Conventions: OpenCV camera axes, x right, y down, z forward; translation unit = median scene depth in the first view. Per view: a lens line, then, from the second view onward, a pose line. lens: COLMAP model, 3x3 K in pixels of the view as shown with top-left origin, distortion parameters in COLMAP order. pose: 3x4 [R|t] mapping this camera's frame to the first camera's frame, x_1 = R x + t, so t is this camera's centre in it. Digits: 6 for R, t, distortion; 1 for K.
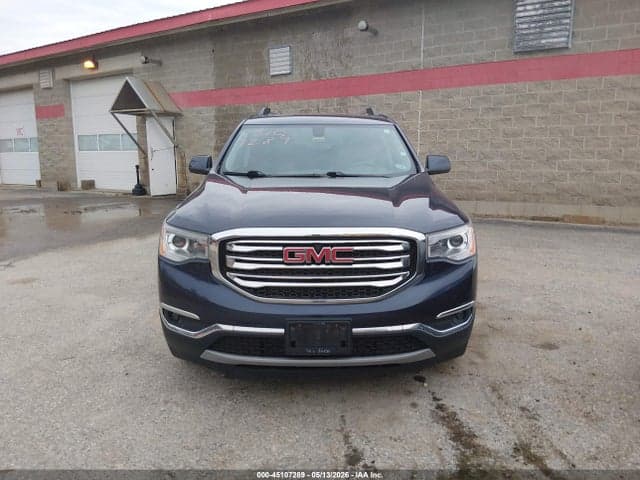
lens RADIAL K [[527.2, 0, 320.0], [0, 527.2, 240.0], [0, 0, 1]] dist [-0.026596, 0.000175]
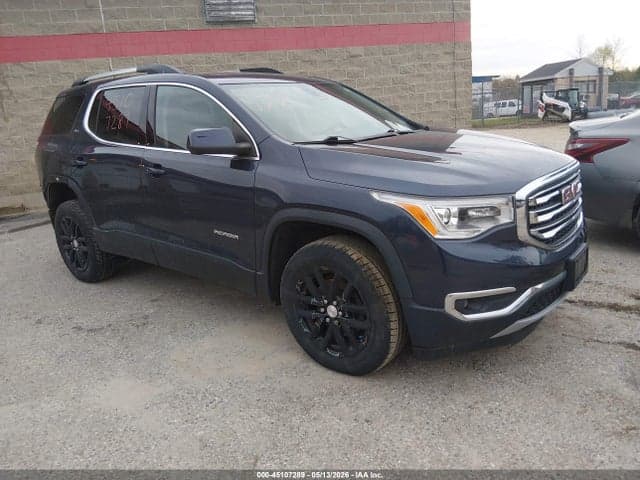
lens RADIAL K [[512.5, 0, 320.8], [0, 512.5, 250.3], [0, 0, 1]] dist [0.030032, -0.004896]
pose [[0.621634, -0.242669, 0.744770, -0.341270], [0.201637, 0.968334, 0.147214, -0.034940], [-0.756911, 0.058660, 0.650880, 0.214770]]
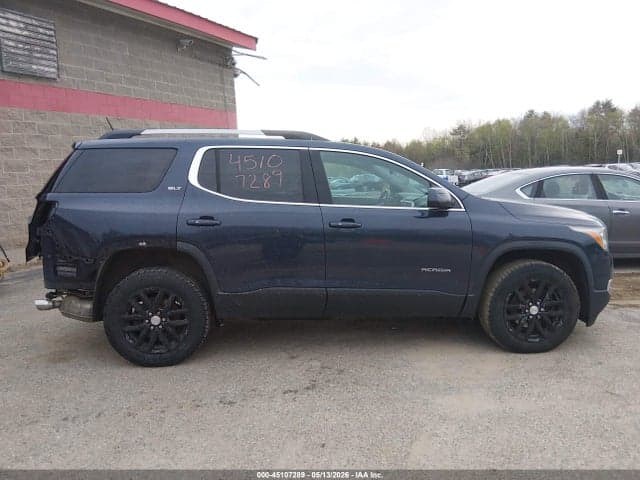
lens RADIAL K [[527.2, 0, 320.0], [0, 527.2, 240.0], [0, 0, 1]] dist [-0.026596, 0.000175]
pose [[-0.121806, -0.118658, 0.985436, -0.550806], [0.189800, 0.971723, 0.140467, -0.117161], [-0.974238, 0.204146, -0.095840, 0.647473]]
